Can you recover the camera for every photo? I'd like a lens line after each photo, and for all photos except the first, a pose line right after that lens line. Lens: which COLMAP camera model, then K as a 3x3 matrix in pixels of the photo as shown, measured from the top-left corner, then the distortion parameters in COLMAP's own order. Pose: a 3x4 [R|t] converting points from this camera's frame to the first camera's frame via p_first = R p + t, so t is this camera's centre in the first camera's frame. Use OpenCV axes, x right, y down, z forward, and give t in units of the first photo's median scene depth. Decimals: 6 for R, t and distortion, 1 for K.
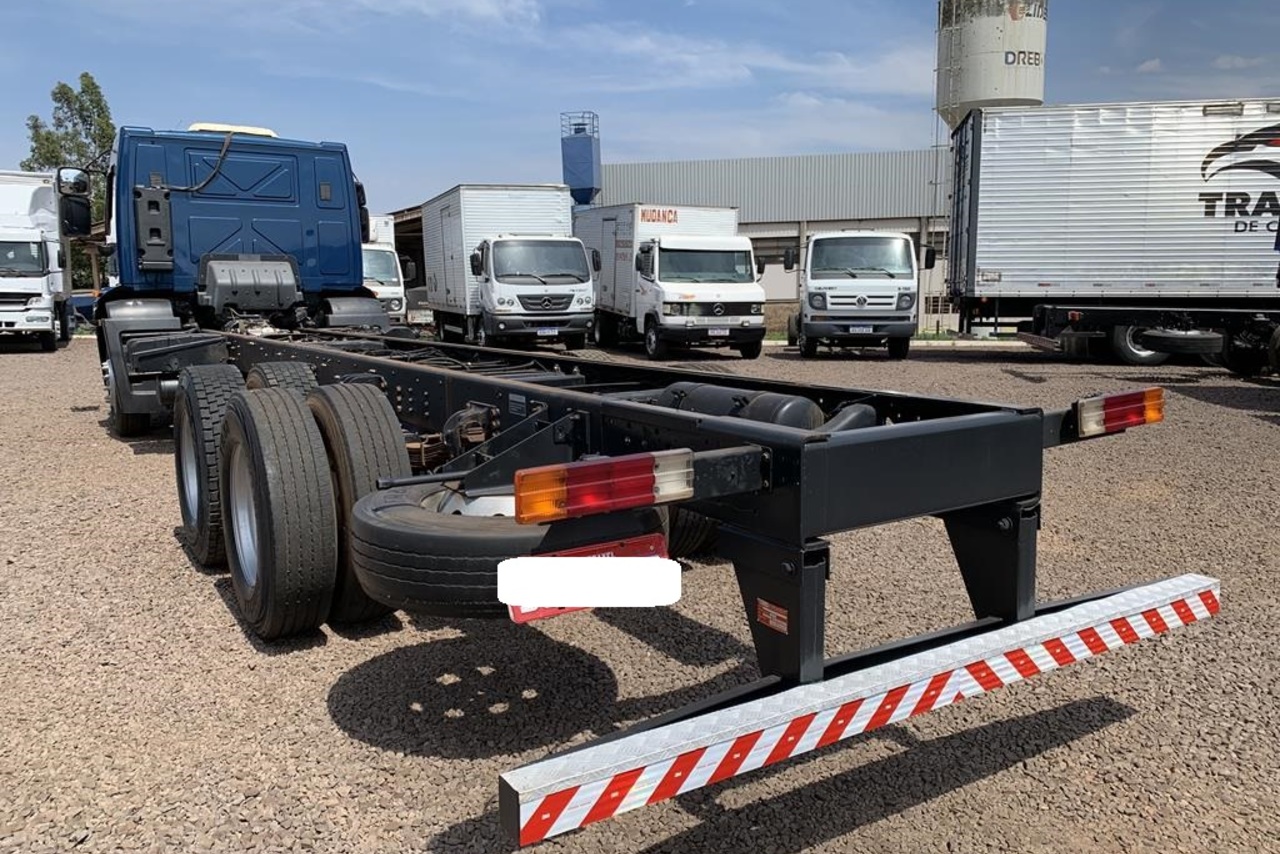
lens RADIAL K [[959.4, 0, 640.0], [0, 959.4, 427.0], [0, 0, 1]] dist [0.005792, 0.001507]
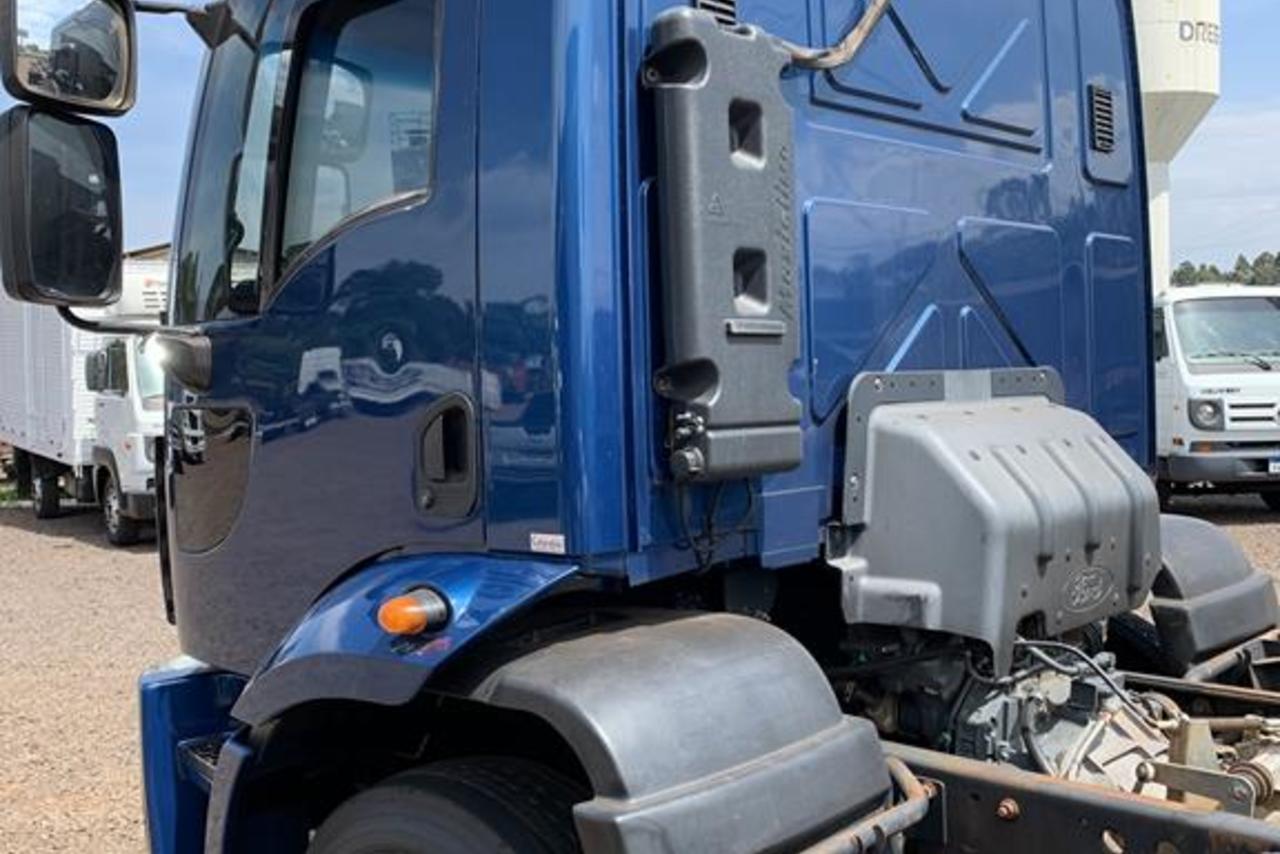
lens RADIAL K [[1296.7, 0, 640.0], [0, 1296.7, 427.0], [0, 0, 1]] dist [0.002278, -0.003494]
pose [[0.976205, -0.028201, 0.215007, -0.278248], [0.049684, 0.994220, -0.095179, -0.071762], [-0.211080, 0.103597, 0.971964, 0.367317]]
